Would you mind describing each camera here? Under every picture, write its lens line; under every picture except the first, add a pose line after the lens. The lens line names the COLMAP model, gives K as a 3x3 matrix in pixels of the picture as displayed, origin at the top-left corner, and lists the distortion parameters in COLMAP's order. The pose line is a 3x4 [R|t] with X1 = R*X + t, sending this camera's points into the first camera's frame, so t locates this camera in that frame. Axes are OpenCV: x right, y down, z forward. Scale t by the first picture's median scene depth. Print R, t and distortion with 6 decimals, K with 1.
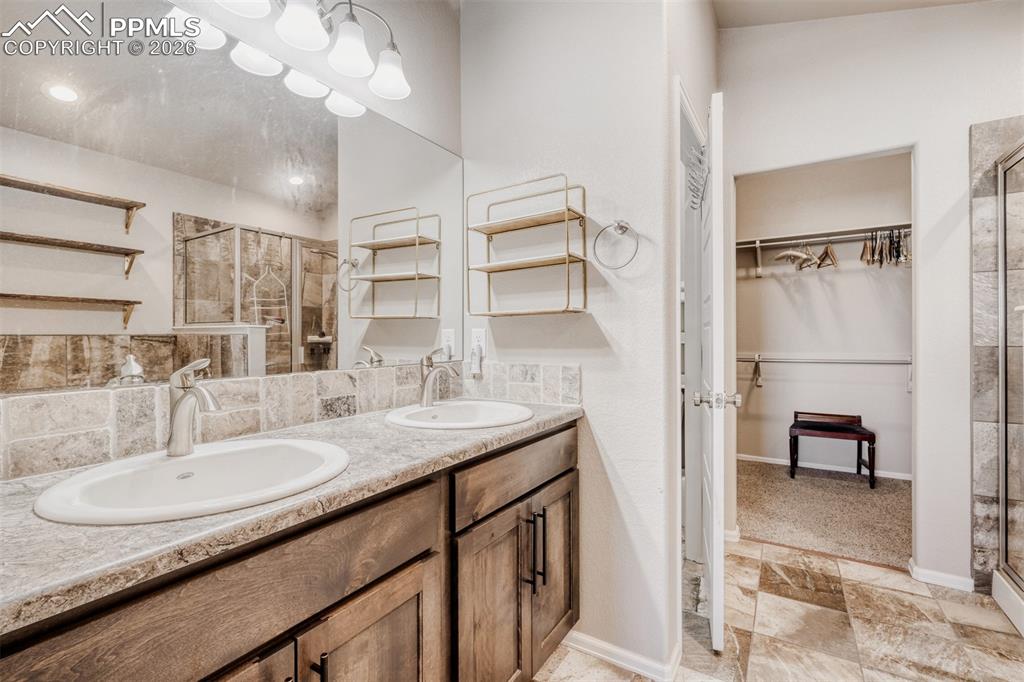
lens RADIAL K [[459.4, 0, 506.1], [0, 459.4, 342.6], [0, 0, 1]] dist [-0.001336, 0.000869]
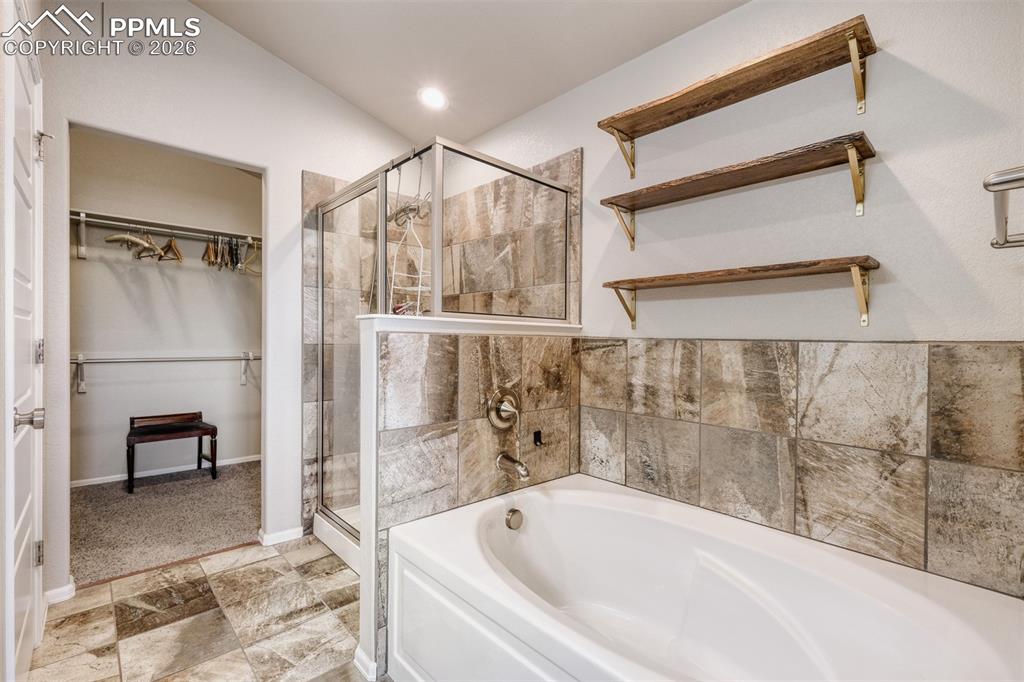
lens RADIAL K [[459.4, 0, 506.1], [0, 459.4, 342.6], [0, 0, 1]] dist [-0.001336, 0.000869]
pose [[0.256677, 0.005214, 0.966483, -0.063348], [-0.009181, 0.999953, -0.002956, 0.002552], [-0.966454, -0.008115, 0.256713, 0.111701]]
